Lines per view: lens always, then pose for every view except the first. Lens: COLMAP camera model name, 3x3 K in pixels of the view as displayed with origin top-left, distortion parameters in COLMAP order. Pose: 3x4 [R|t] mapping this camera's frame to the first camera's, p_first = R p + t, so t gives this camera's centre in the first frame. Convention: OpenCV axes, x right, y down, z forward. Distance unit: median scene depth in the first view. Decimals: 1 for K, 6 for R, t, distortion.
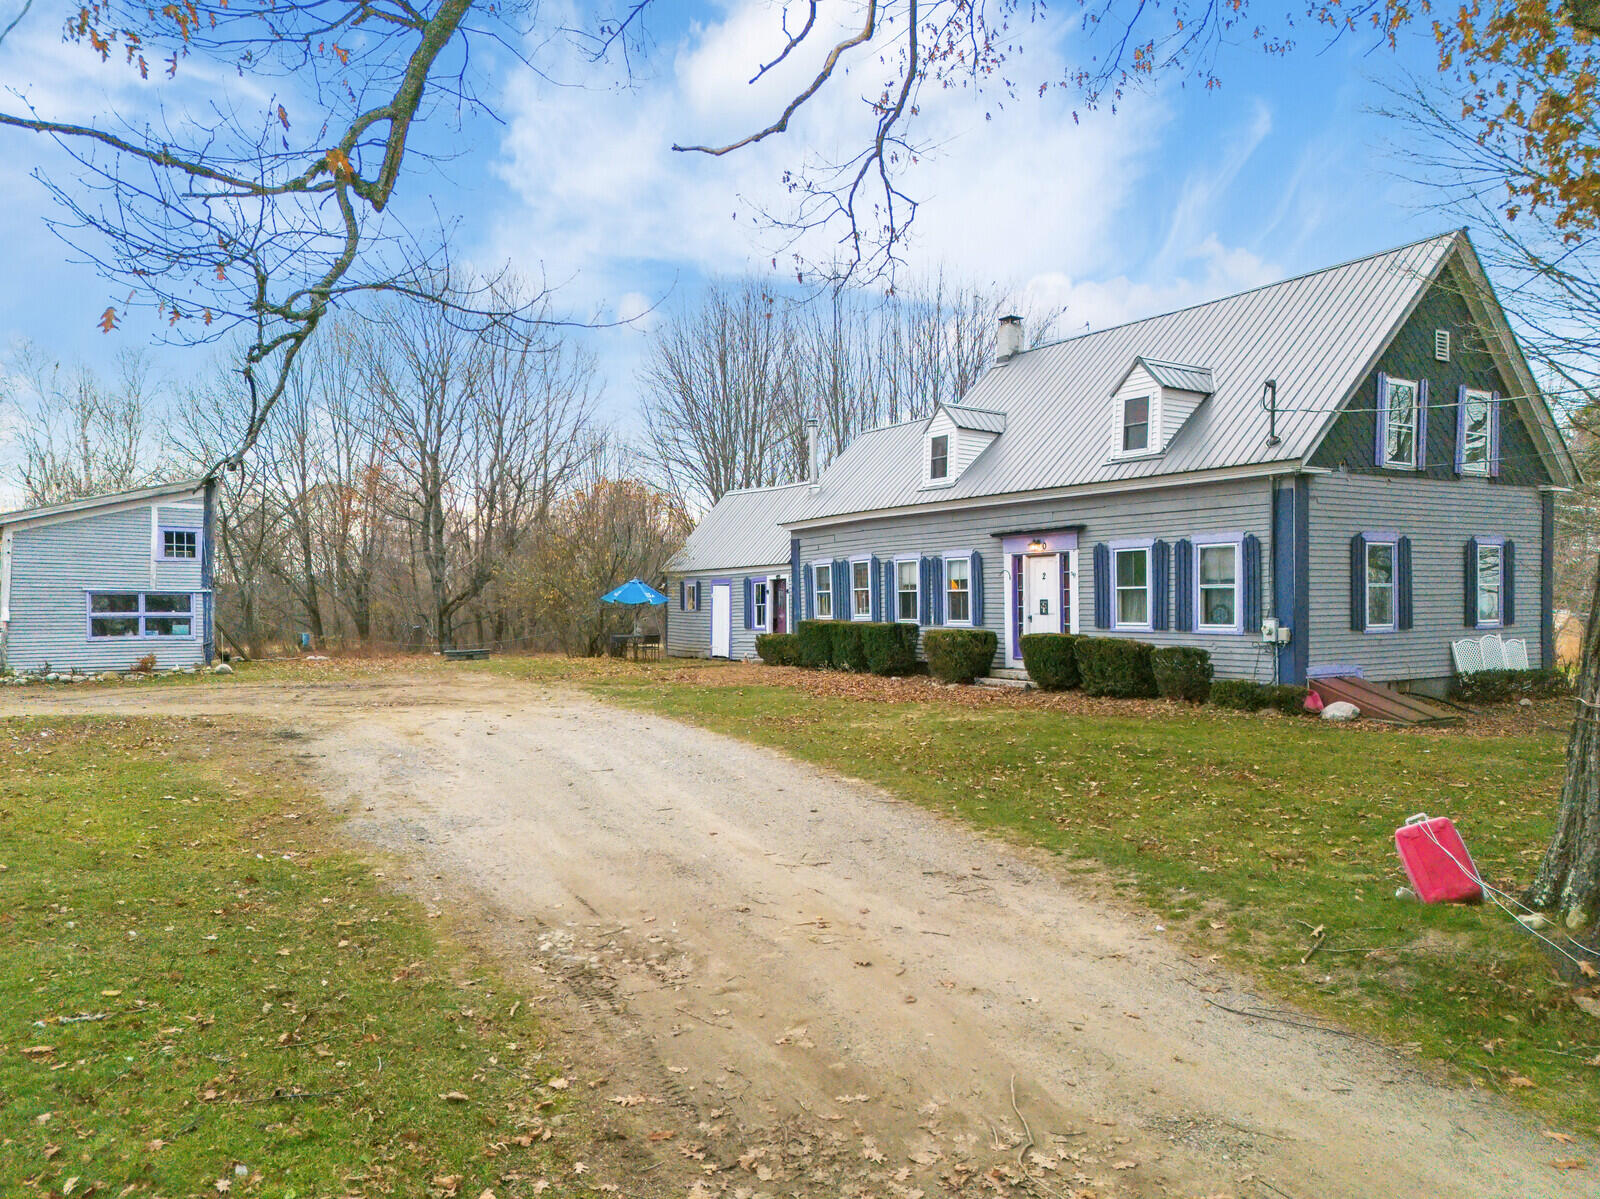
lens RADIAL K [[1119.1, 0, 802.7], [0, 1119.1, 637.9], [0, 0, 1]] dist [0.119617, -0.137646]
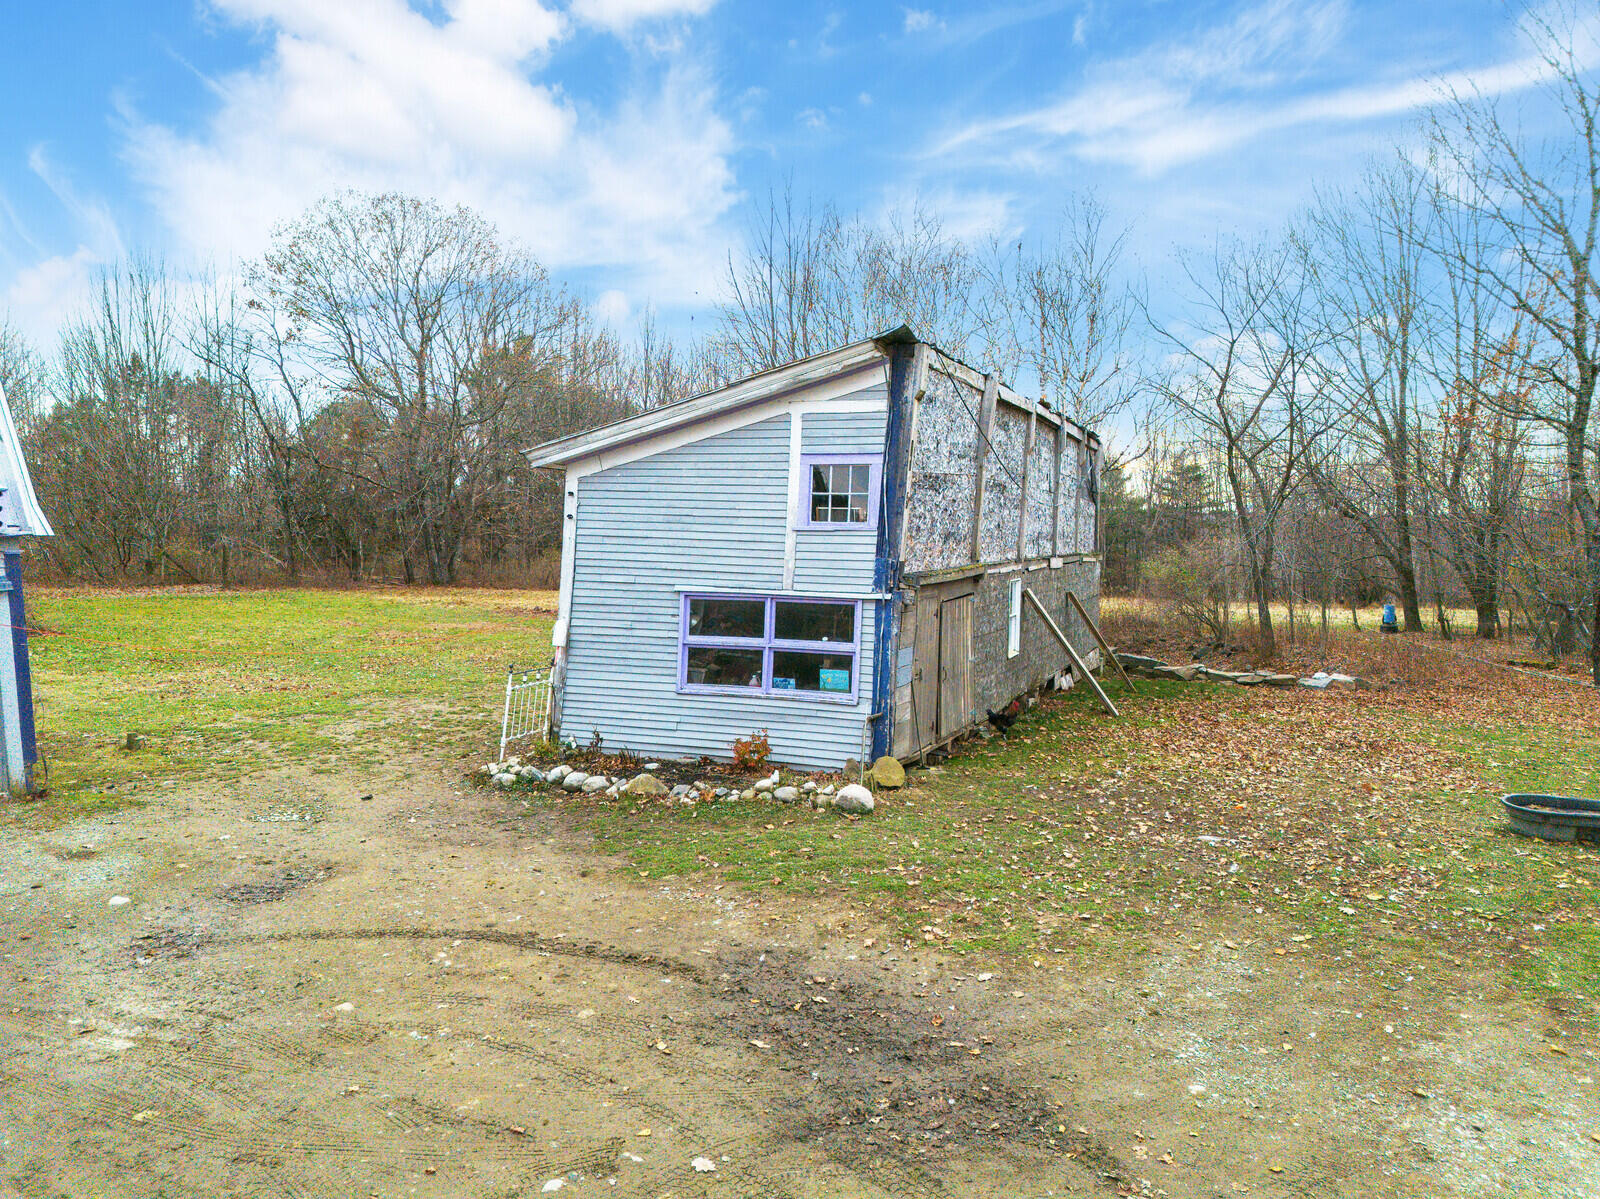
lens RADIAL K [[1112.2, 0, 801.8], [0, 1112.2, 595.9], [0, 0, 1]] dist [0.124431, -0.138980]
pose [[0.573988, 0.053787, -0.817095, -0.223276], [-0.034838, 0.998541, 0.041258, -0.068872], [0.818122, 0.004784, 0.575025, 0.862353]]
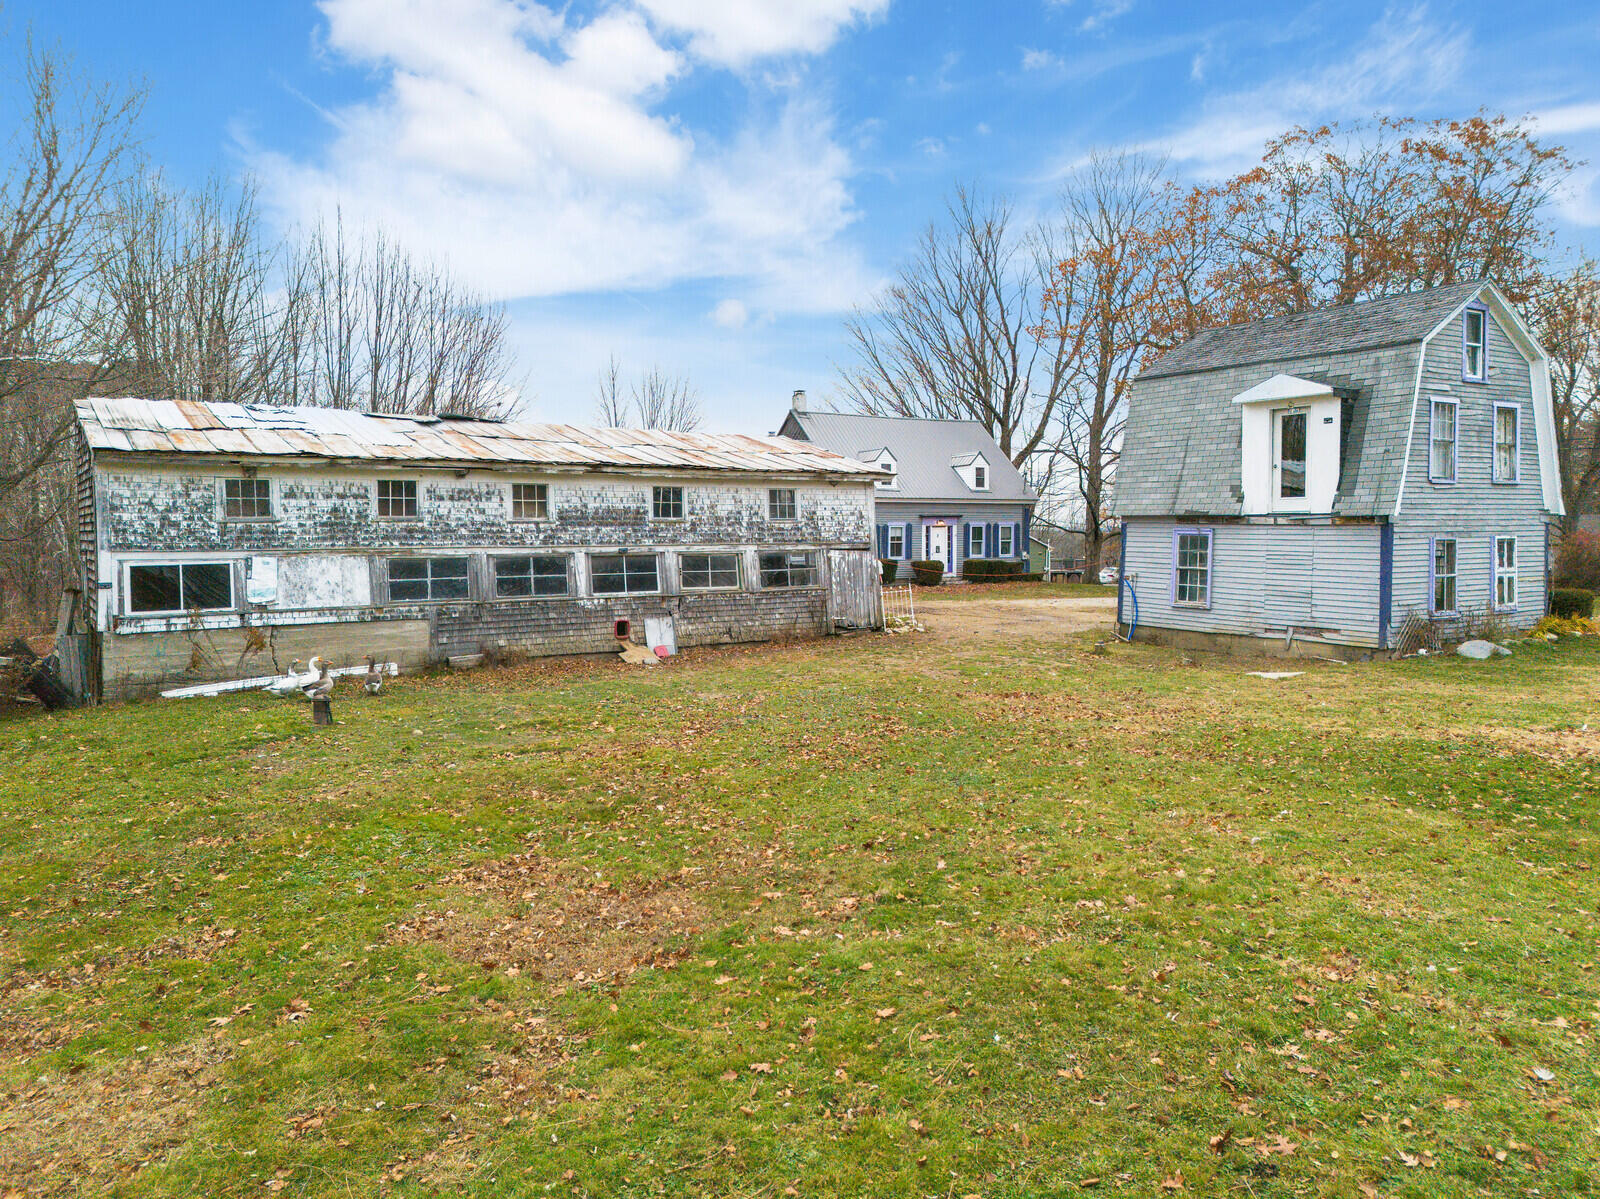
lens RADIAL K [[1119.1, 0, 802.7], [0, 1119.1, 637.9], [0, 0, 1]] dist [0.119617, -0.137646]
pose [[0.003298, -0.087087, 0.996195, -1.867444], [0.037966, 0.995493, 0.086900, -0.051445], [-0.999274, 0.037535, 0.006590, 1.144868]]
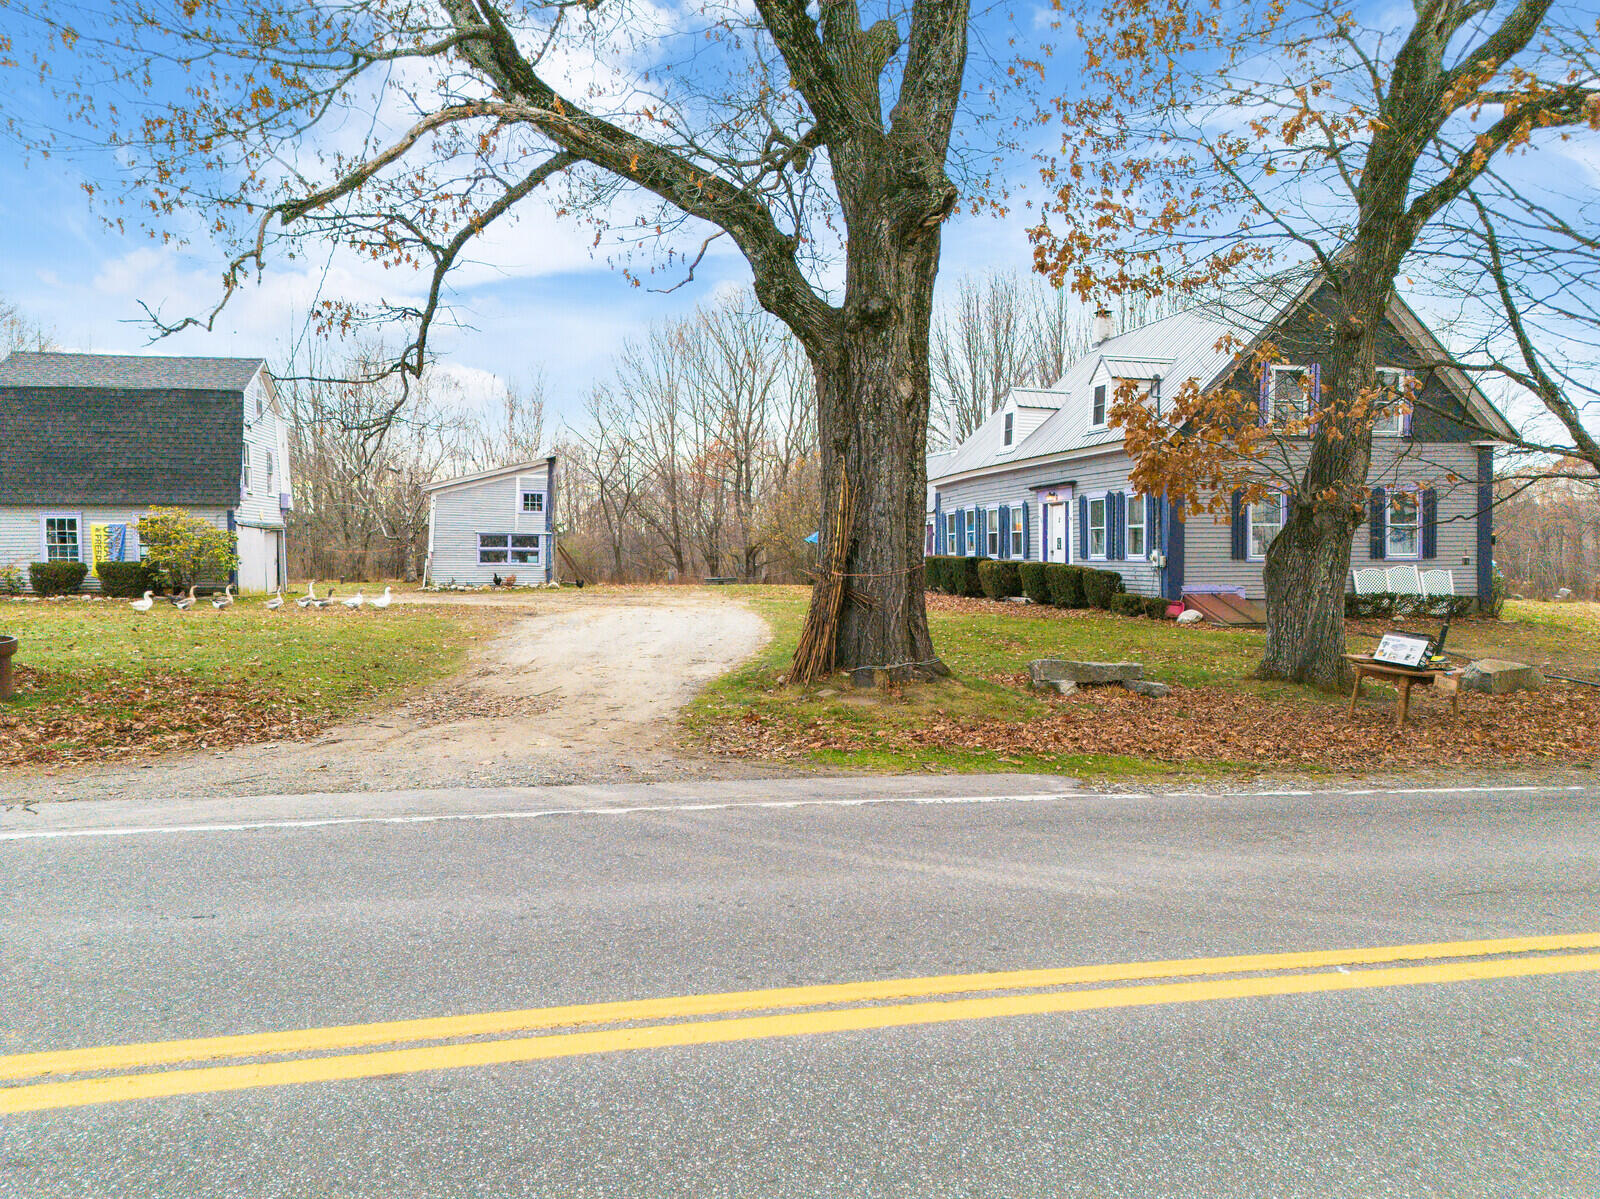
lens RADIAL K [[1112.2, 0, 801.8], [0, 1112.2, 595.9], [0, 0, 1]] dist [0.124431, -0.138980]
pose [[0.937075, 0.020901, -0.348502, 0.352579], [-0.019312, 0.999781, 0.008035, 0.026280], [0.348594, -0.000799, 0.937274, -0.296688]]
